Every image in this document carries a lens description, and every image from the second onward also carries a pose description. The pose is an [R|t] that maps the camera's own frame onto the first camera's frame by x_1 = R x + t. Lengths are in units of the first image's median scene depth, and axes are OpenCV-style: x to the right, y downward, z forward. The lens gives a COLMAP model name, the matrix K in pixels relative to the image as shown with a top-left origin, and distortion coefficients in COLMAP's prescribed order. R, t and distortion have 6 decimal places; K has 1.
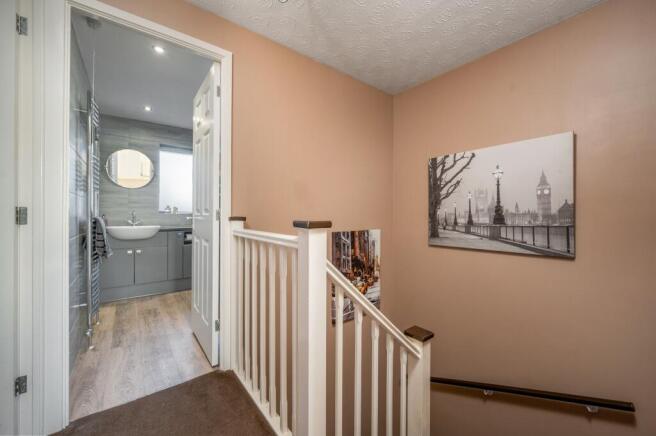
lens RADIAL K [[260.7, 0, 329.0], [0, 260.7, 216.8], [0, 0, 1]] dist [-0.003132, -0.000205]
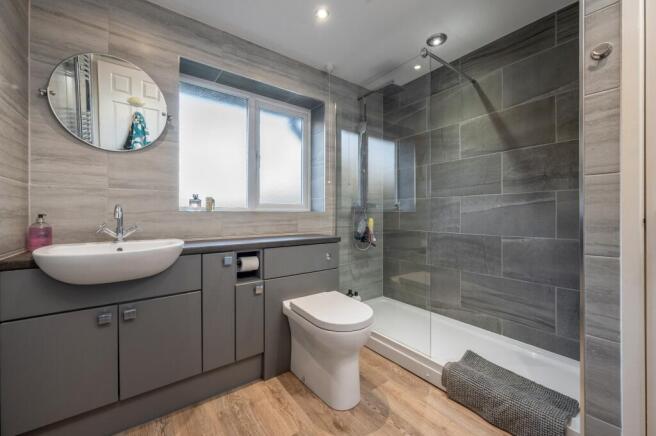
lens RADIAL K [[260.7, 0, 327.1], [0, 260.7, 216.2], [0, 0, 1]] dist [-0.003132, -0.000205]
pose [[0.999817, -0.009891, -0.016349, -0.404262], [0.009834, 0.999945, -0.003588, -0.000599], [0.016384, 0.003426, 0.999860, 0.576276]]
